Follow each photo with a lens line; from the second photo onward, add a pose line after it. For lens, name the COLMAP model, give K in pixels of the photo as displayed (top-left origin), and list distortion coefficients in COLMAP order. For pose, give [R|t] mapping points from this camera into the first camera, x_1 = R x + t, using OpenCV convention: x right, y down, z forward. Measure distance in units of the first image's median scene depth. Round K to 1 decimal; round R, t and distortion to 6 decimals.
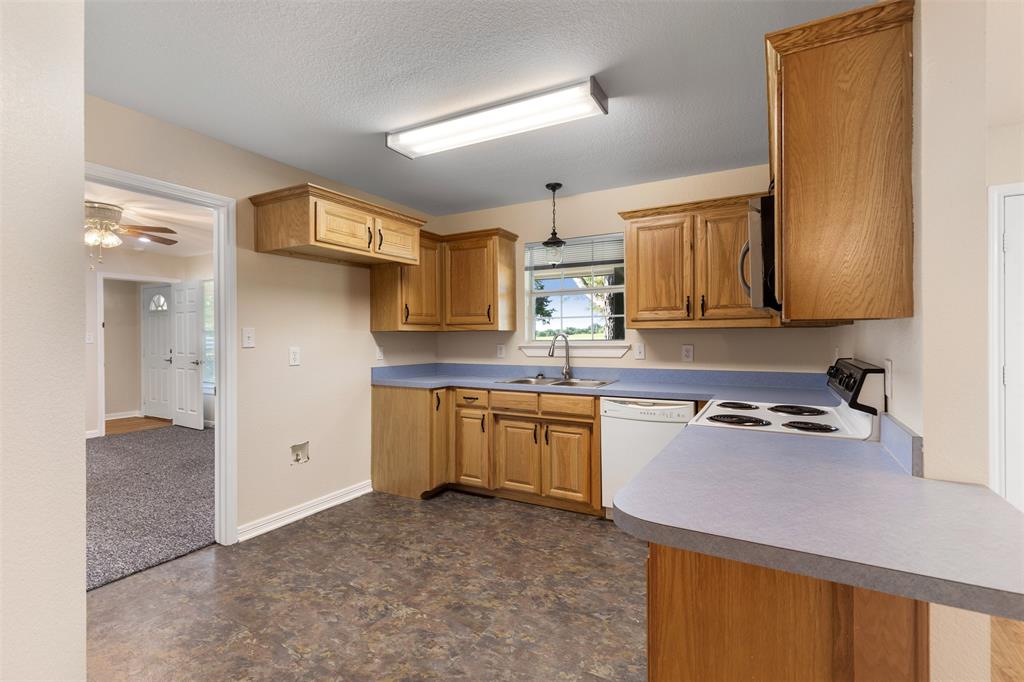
lens RADIAL K [[465.8, 0, 520.1], [0, 465.8, 339.5], [0, 0, 1]] dist [0.009126, -0.000689]
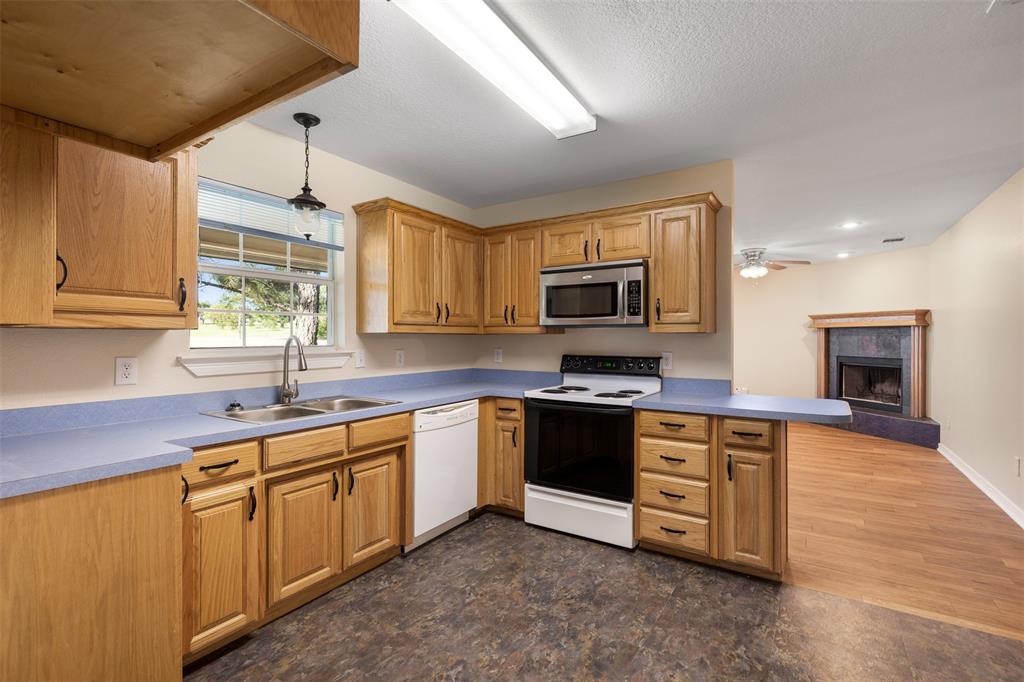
lens RADIAL K [[465.8, 0, 520.1], [0, 465.8, 339.5], [0, 0, 1]] dist [0.009126, -0.000689]
pose [[0.063725, 0.002143, 0.997965, -0.662149], [0.001640, 0.999996, -0.002252, -0.007562], [-0.997966, 0.001780, 0.063721, 0.731914]]
